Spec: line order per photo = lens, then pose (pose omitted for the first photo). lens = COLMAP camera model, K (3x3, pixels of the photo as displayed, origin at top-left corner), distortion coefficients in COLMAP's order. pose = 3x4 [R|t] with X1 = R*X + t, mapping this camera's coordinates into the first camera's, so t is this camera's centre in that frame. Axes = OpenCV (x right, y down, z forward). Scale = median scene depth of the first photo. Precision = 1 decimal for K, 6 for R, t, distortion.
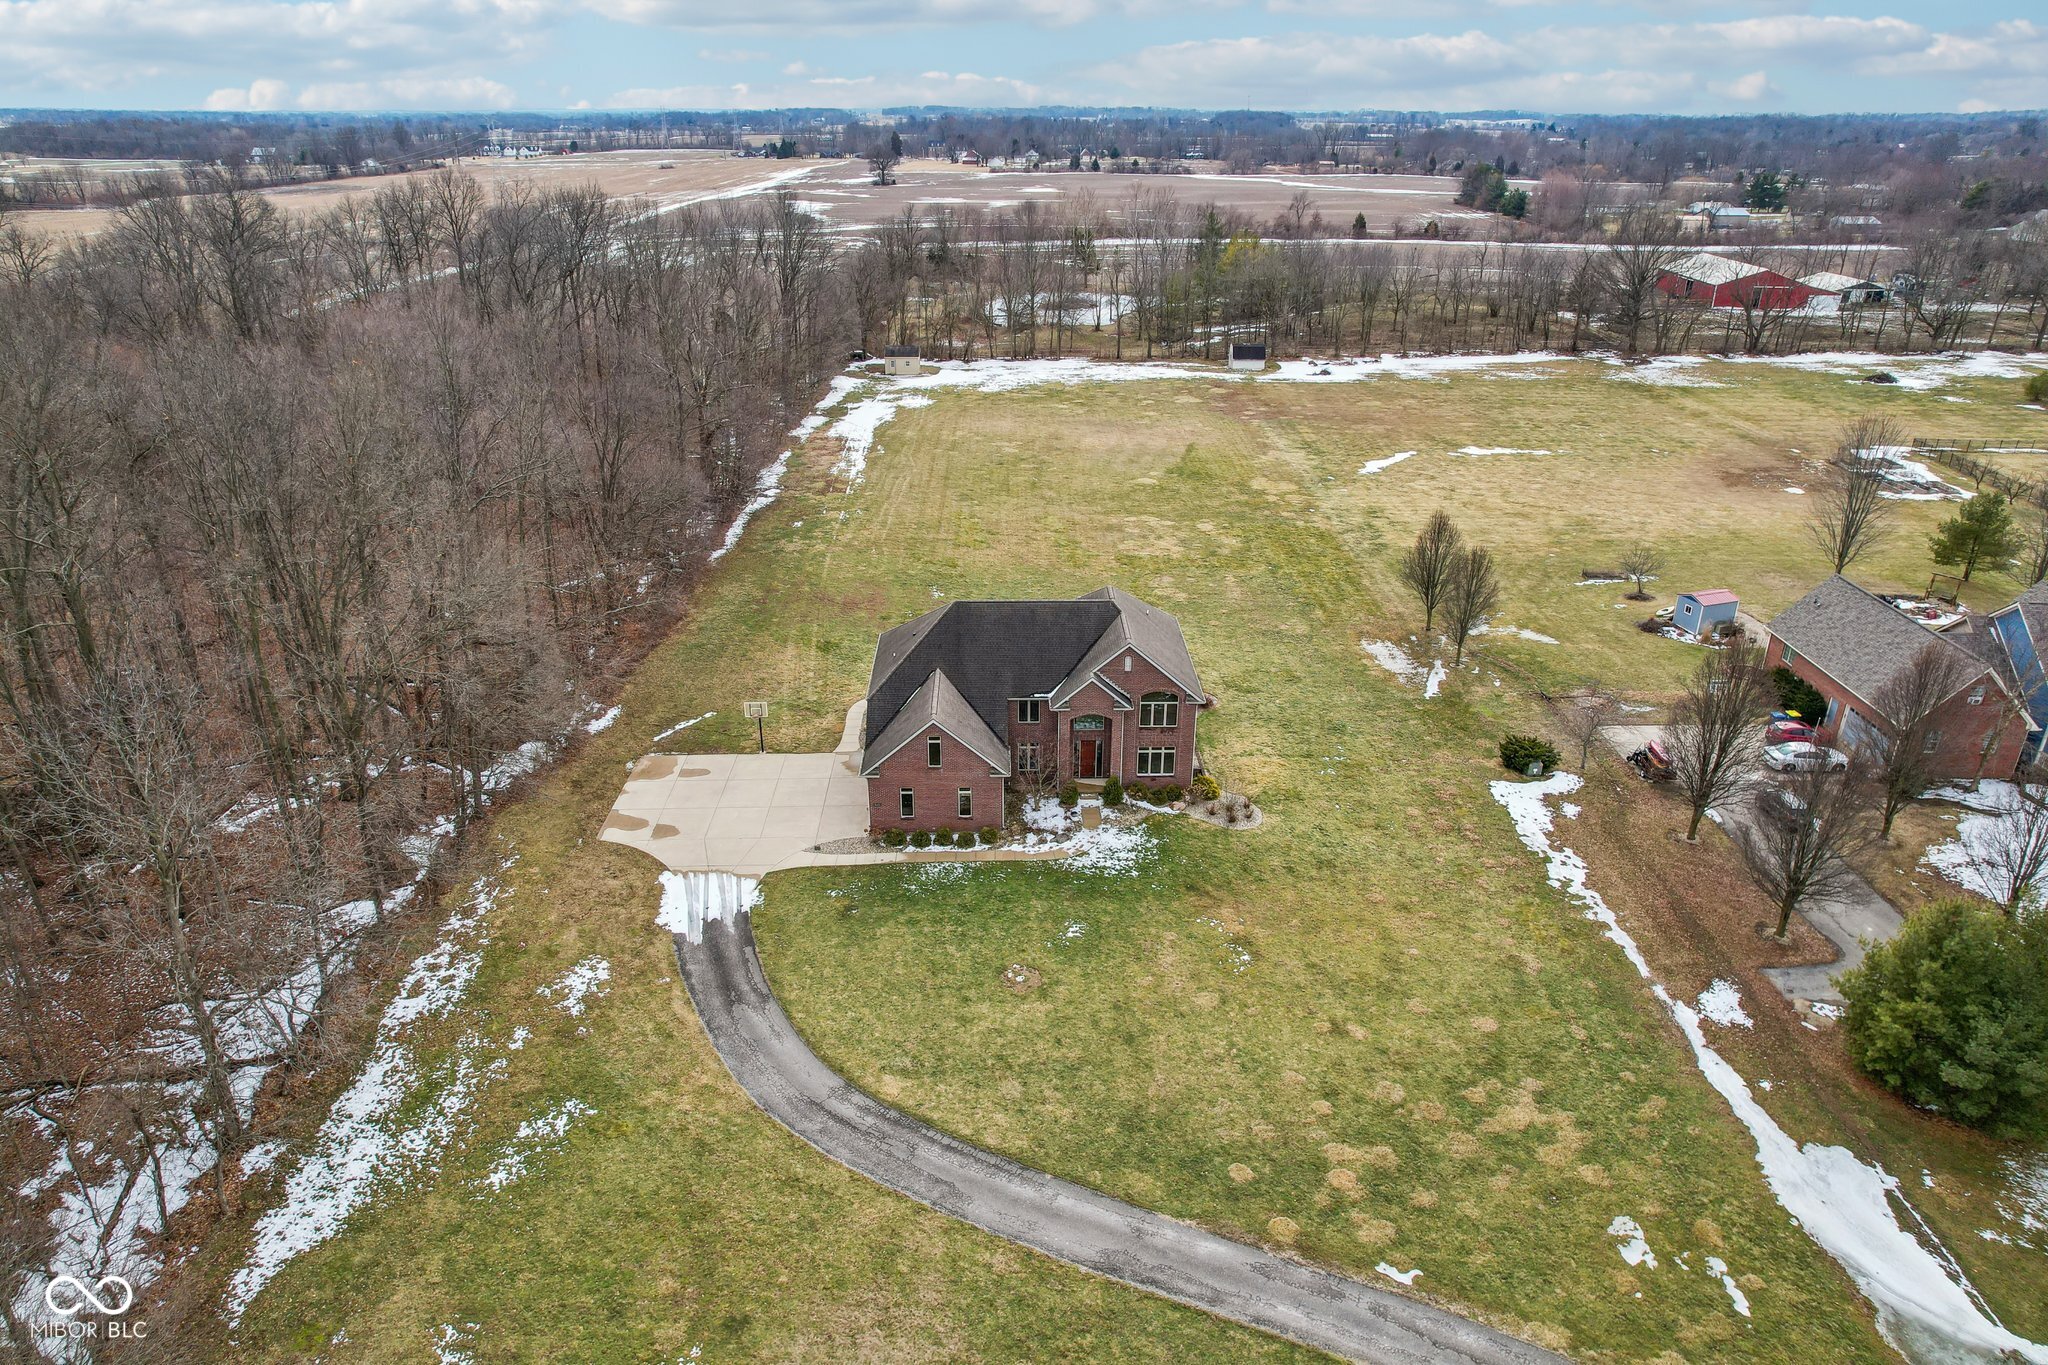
lens RADIAL K [[1326.2, 0, 1016.6], [0, 1326.2, 677.8], [0, 0, 1]] dist [-0.079703, 0.071251]
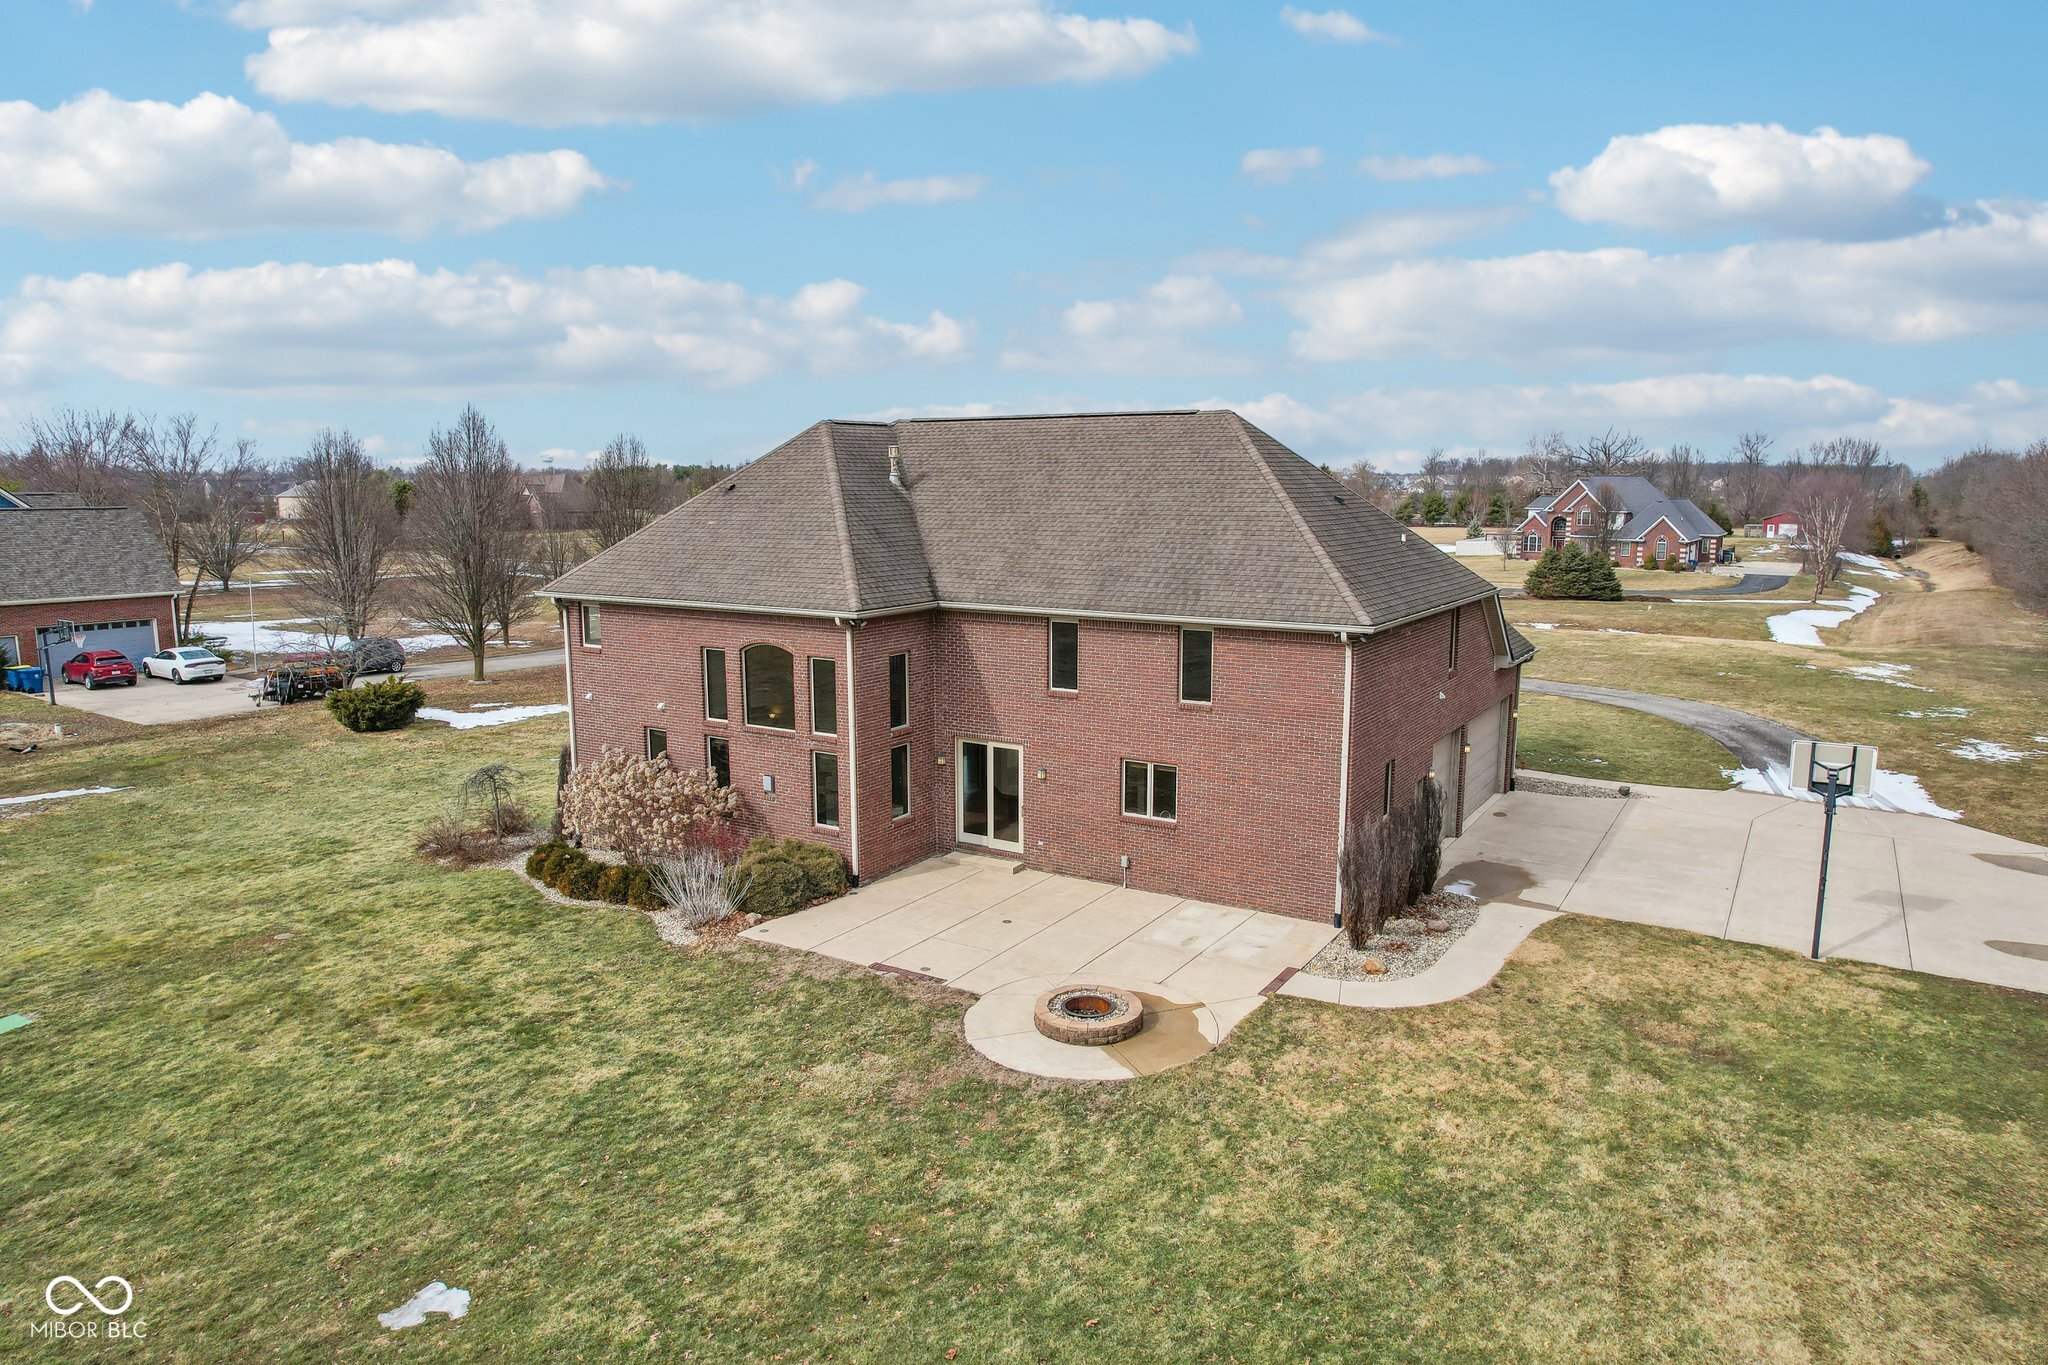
lens RADIAL K [[1312.7, 0, 1024.0], [0, 1312.7, 682.5], [0, 0, 1]] dist [-0.077960, 0.066229]
pose [[-0.840490, -0.082291, 0.535542, -0.217246], [0.220057, 0.851366, 0.476183, -0.195290], [-0.495128, 0.518077, -0.697456, 1.421706]]
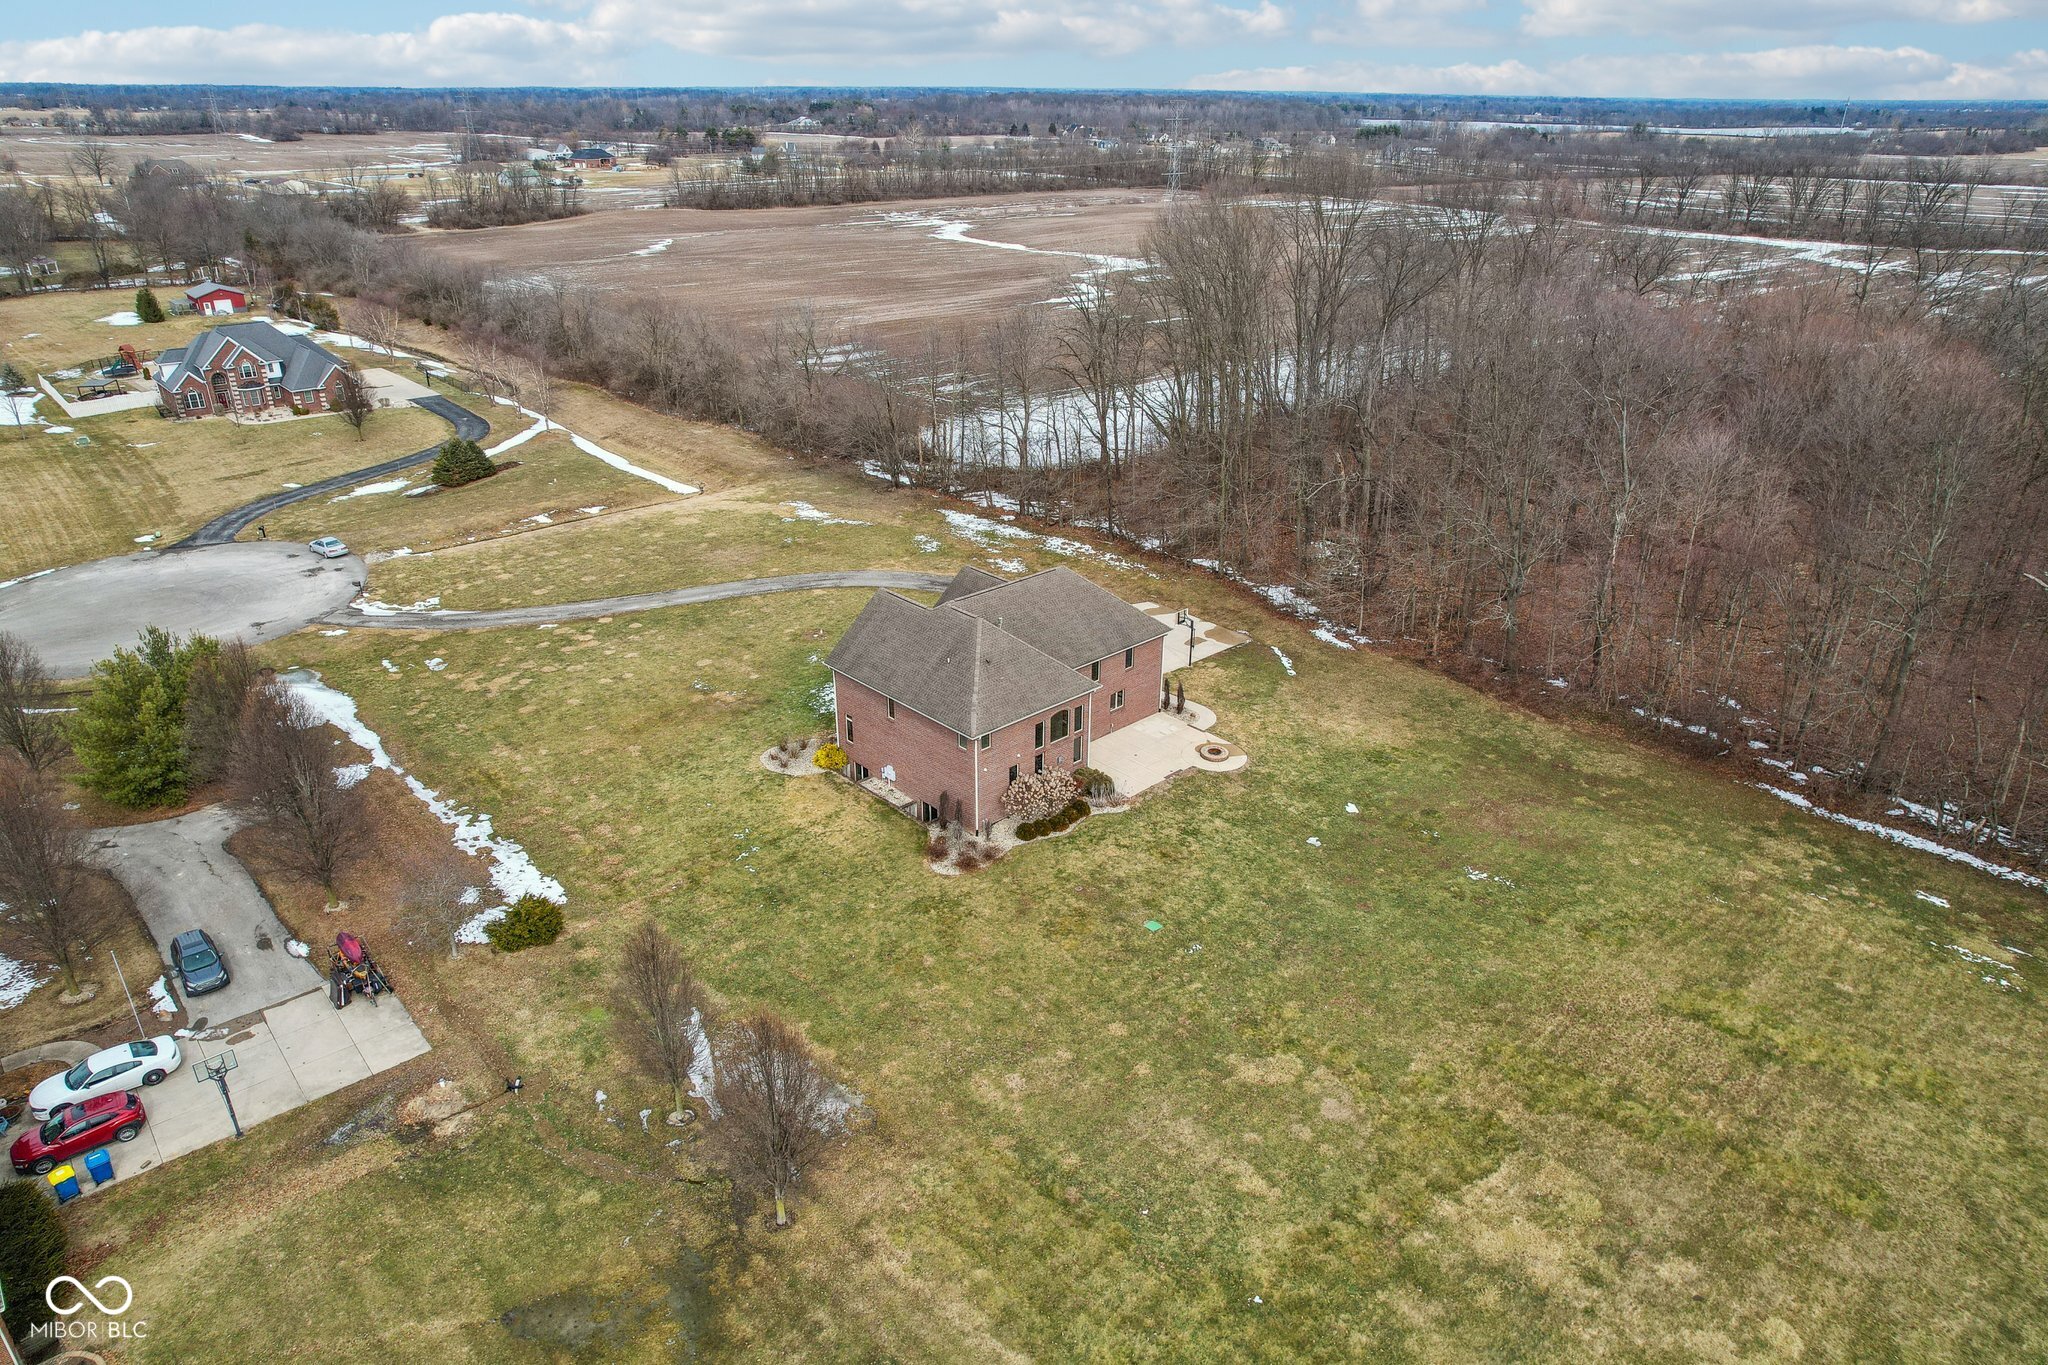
lens RADIAL K [[1300.4, 0, 1024.0], [0, 1300.4, 682.5], [0, 0, 1]] dist [-0.066795, 0.050817]
pose [[-0.738096, 0.276490, -0.615441, 0.673412], [-0.279497, 0.704924, 0.651892, -0.695182], [0.614081, 0.653173, -0.443024, 1.597441]]
